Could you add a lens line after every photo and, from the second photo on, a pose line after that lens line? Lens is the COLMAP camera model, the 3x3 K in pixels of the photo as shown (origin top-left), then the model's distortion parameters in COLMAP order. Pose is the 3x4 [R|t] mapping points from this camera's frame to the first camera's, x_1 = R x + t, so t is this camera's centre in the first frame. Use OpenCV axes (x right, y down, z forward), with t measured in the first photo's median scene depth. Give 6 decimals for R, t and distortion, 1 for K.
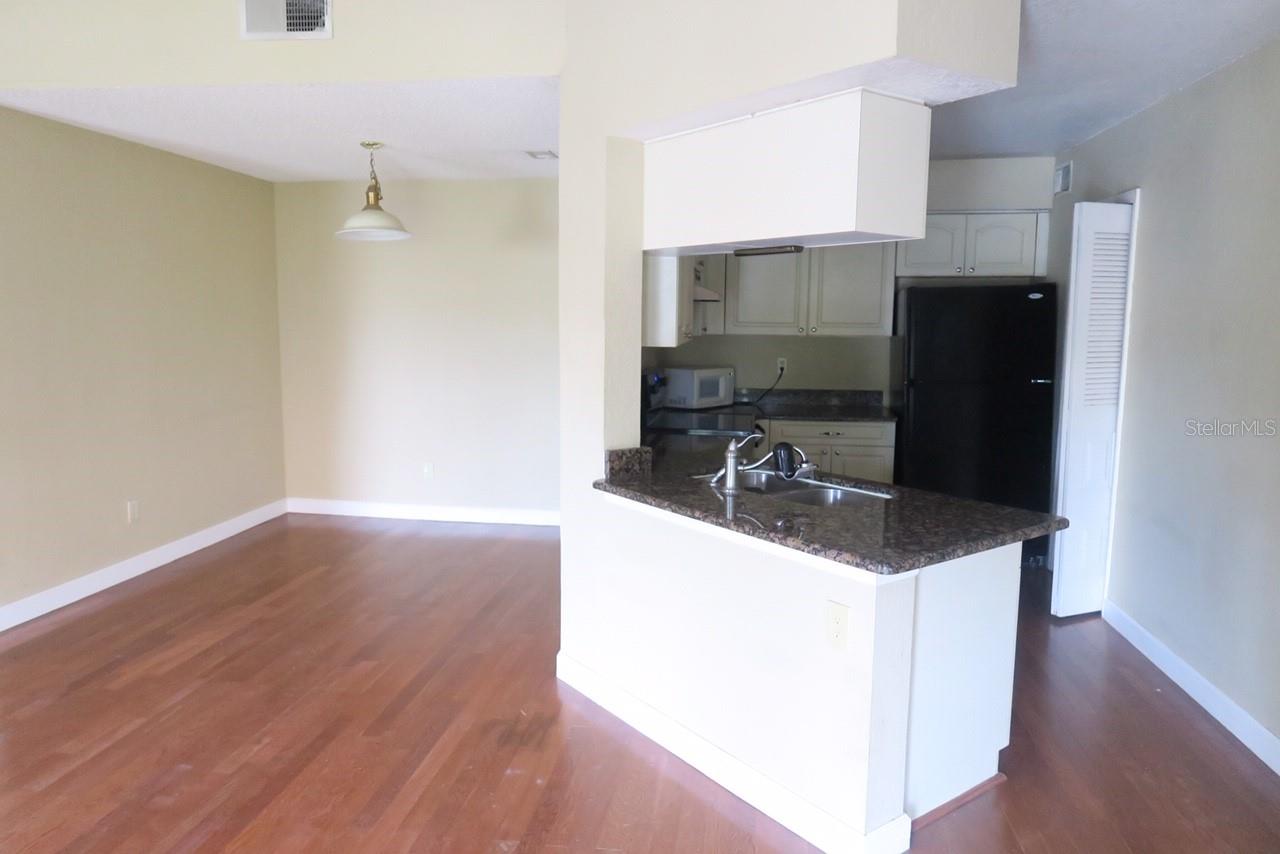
lens RADIAL K [[879.5, 0, 640.3], [0, 879.5, 438.4], [0, 0, 1]] dist [-0.025685, 0.004776]
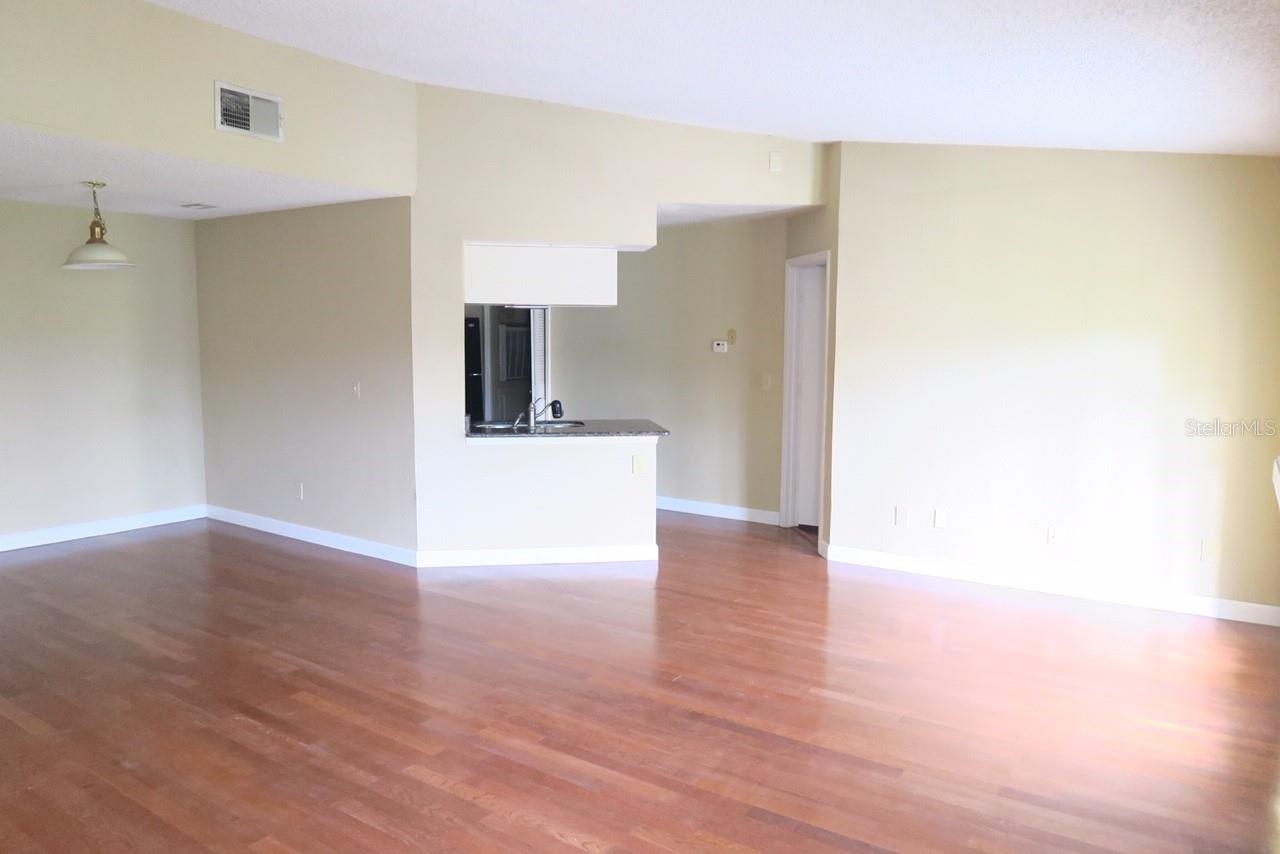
lens RADIAL K [[879.5, 0, 640.3], [0, 879.5, 438.4], [0, 0, 1]] dist [-0.025685, 0.004776]
pose [[0.447877, -0.111723, 0.887088, -1.264606], [0.111490, 0.991397, 0.068570, -0.023807], [-0.887117, 0.068190, 0.456480, -0.100419]]
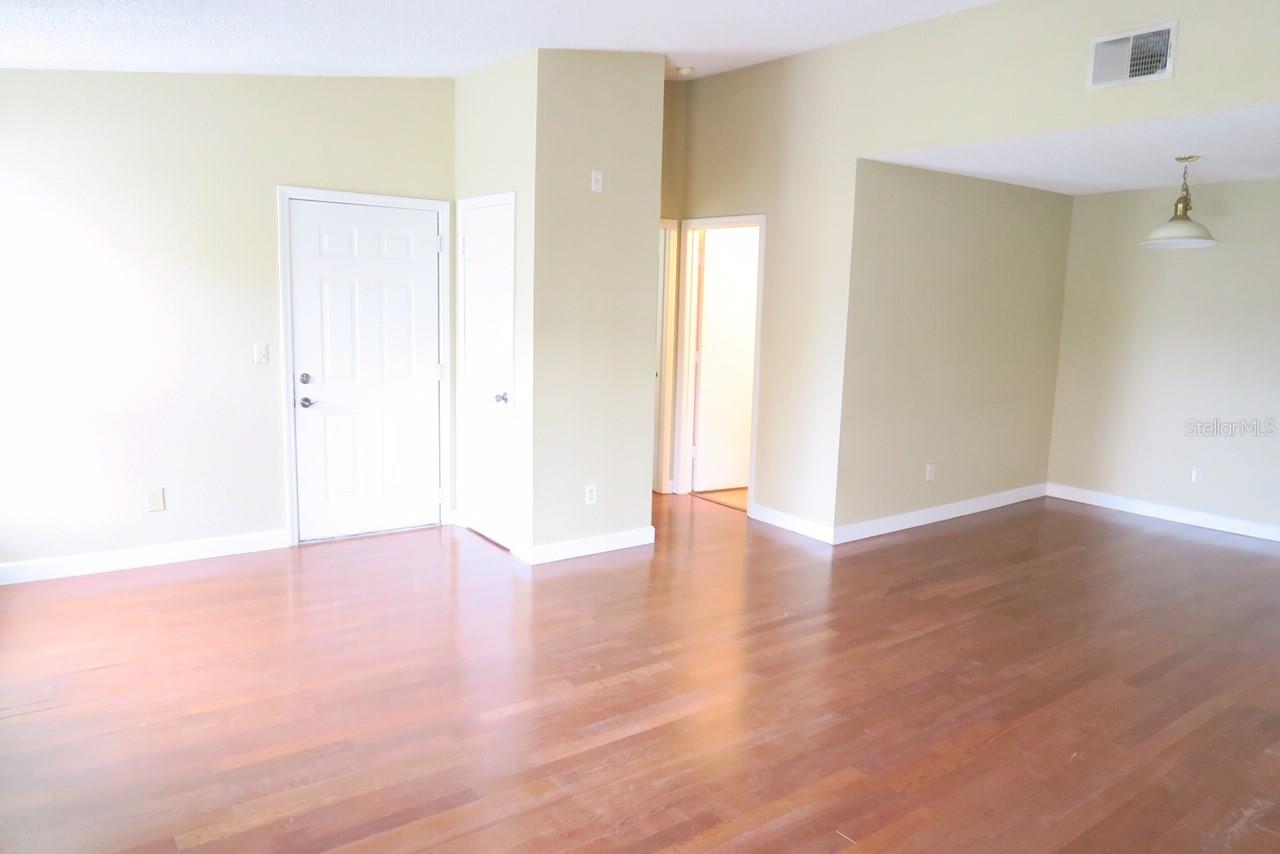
lens RADIAL K [[863.8, 0, 634.9], [0, 863.8, 453.6], [0, 0, 1]] dist [-0.034824, 0.003473]
pose [[0.690769, 0.121679, -0.712764, 0.005796], [-0.103517, 0.992227, 0.069064, 0.019101], [0.715627, 0.026076, 0.697996, -0.224125]]
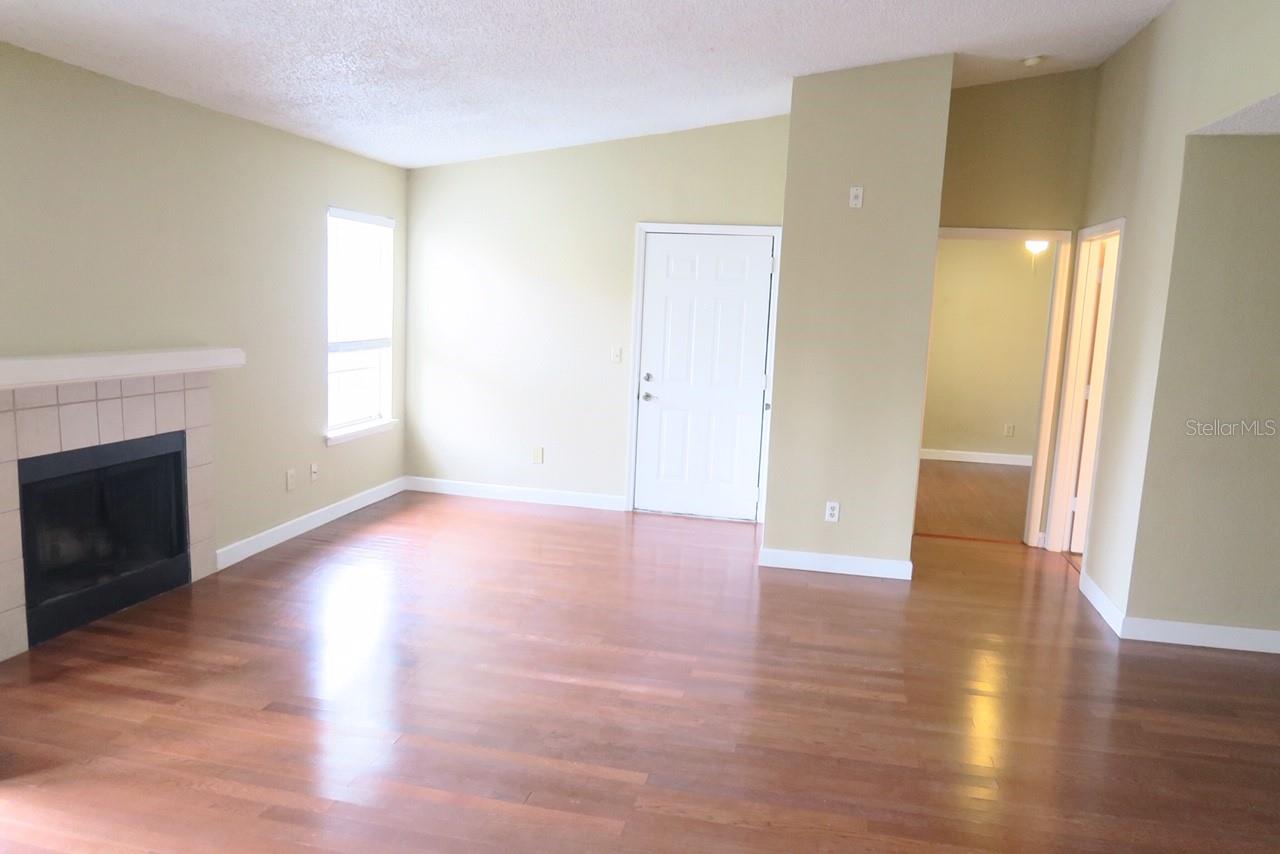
lens RADIAL K [[862.4, 0, 642.7], [0, 862.4, 446.6], [0, 0, 1]] dist [-0.030871, -0.000402]
pose [[-0.083228, 0.131153, -0.987862, 0.338494], [-0.171243, 0.974674, 0.143829, -0.058460], [0.981707, 0.181135, -0.058661, 0.460358]]
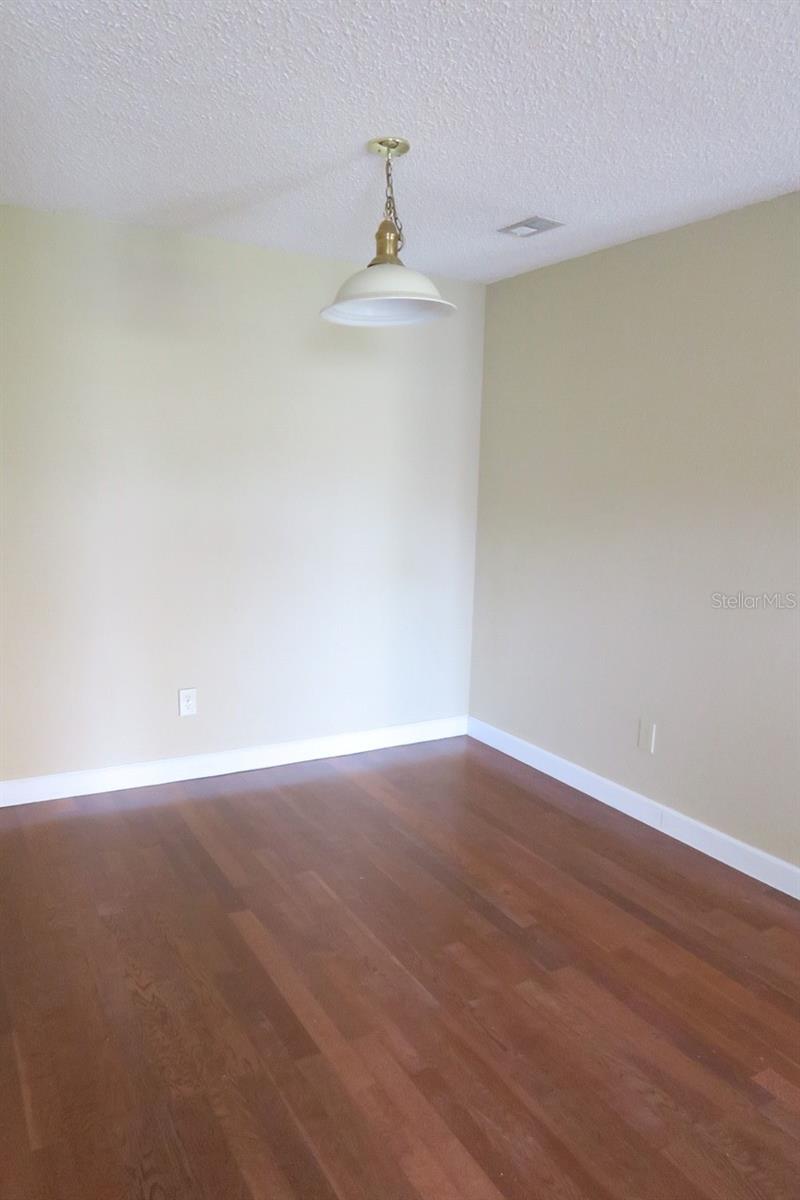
lens RADIAL K [[836.0, 0, 398.0], [0, 836.0, 592.5], [0, 0, 1]] dist [-0.004551, -0.000001]
pose [[0.784017, -0.078356, 0.615774, -0.820854], [0.062381, 0.996925, 0.047432, -0.100167], [-0.617597, 0.001224, 0.786494, 0.736978]]
